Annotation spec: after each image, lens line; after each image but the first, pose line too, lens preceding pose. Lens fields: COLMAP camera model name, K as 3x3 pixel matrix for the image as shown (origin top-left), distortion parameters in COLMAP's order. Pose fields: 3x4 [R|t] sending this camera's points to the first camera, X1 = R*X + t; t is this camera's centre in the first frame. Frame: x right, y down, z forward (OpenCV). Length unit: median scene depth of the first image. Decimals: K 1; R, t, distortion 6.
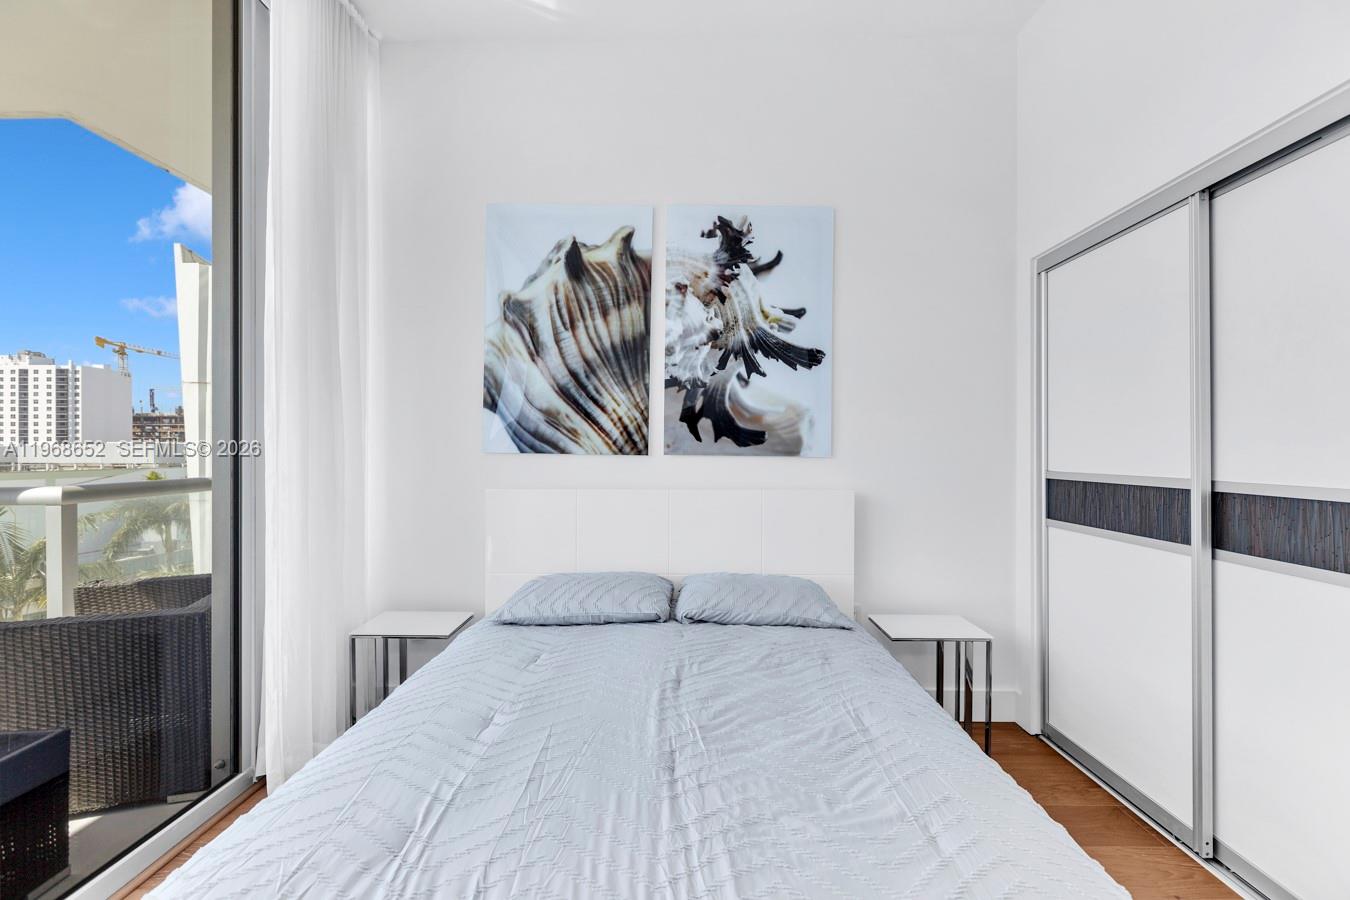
lens RADIAL K [[592.3, 0, 675.0], [0, 592.3, 450.0], [0, 0, 1]] dist [0.001867, 0.000392]
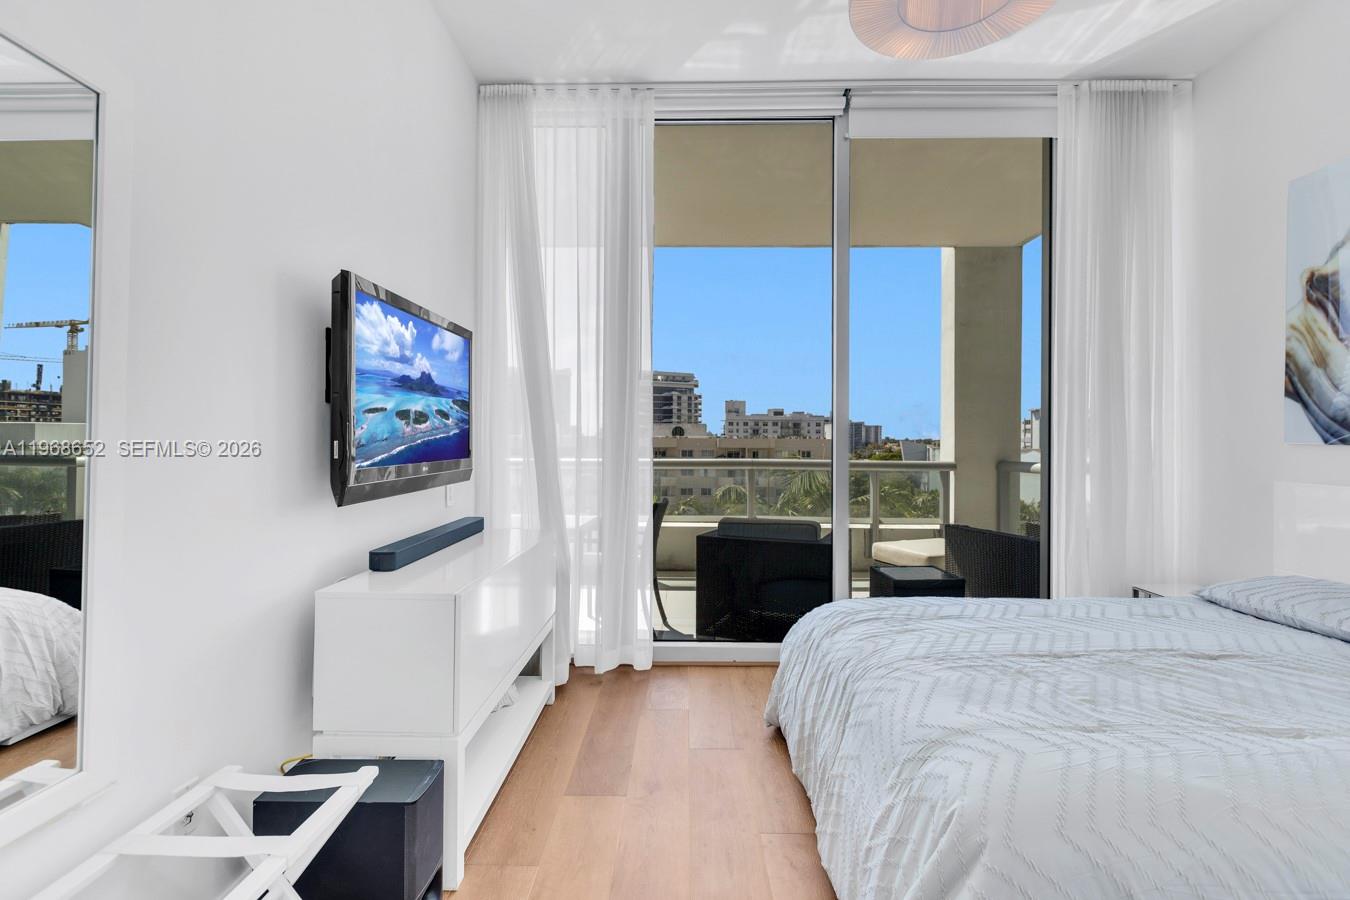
lens RADIAL K [[605.3, 0, 675.3], [0, 605.3, 433.5], [0, 0, 1]] dist [-0.000451, -0.000206]
pose [[-0.008085, -0.006237, -0.999948, 0.789220], [-0.002870, 0.999977, -0.006213, -0.003676], [0.999963, 0.002820, -0.008103, 0.028300]]
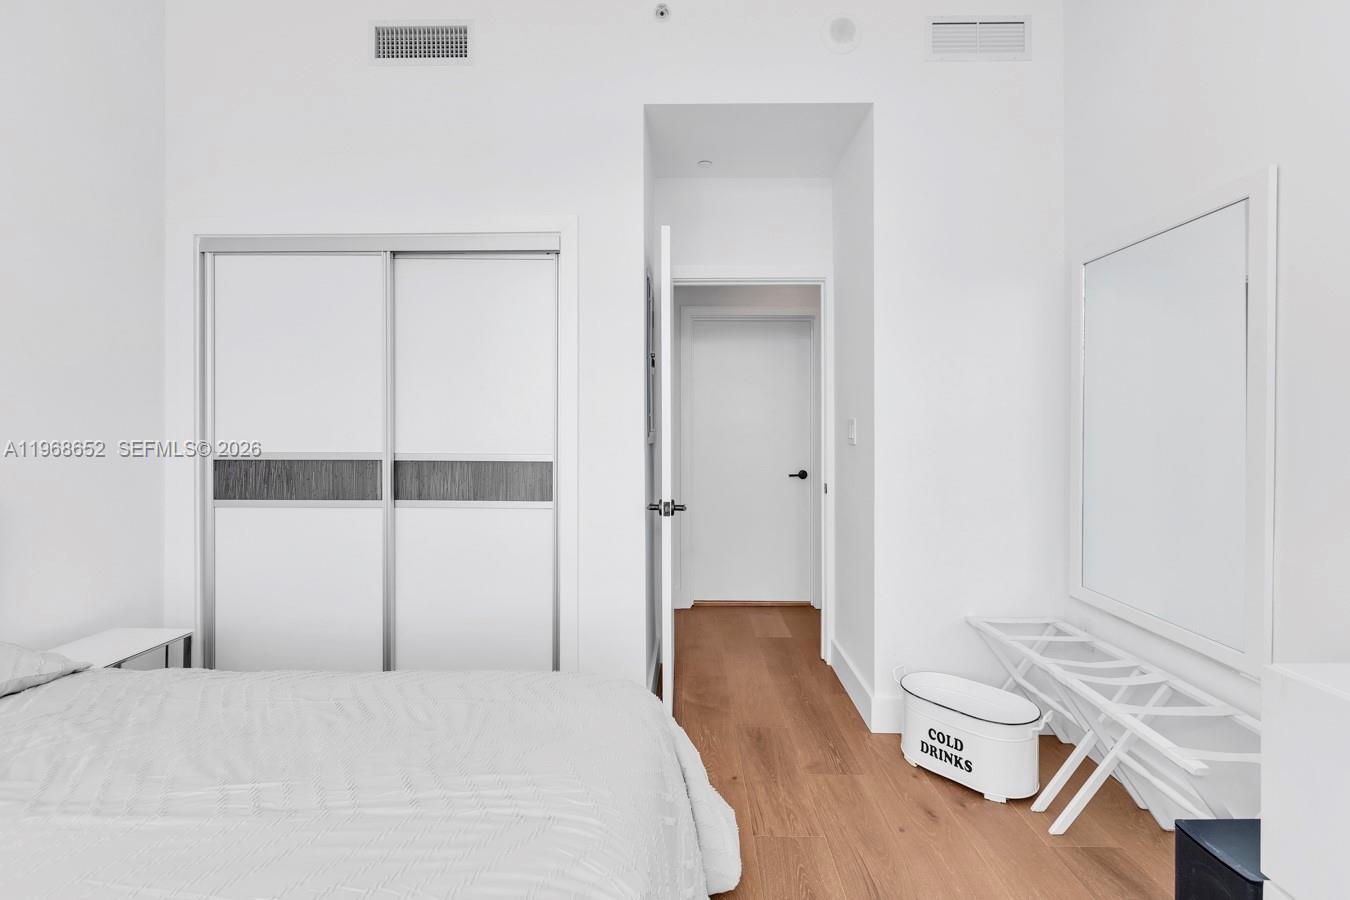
lens RADIAL K [[605.3, 0, 675.3], [0, 605.3, 433.5], [0, 0, 1]] dist [-0.000451, -0.000206]
pose [[0.010511, -0.001785, 0.999943, -0.451006], [-0.003337, 0.999993, 0.001820, -0.001236], [-0.999939, -0.003356, 0.010505, 0.235198]]
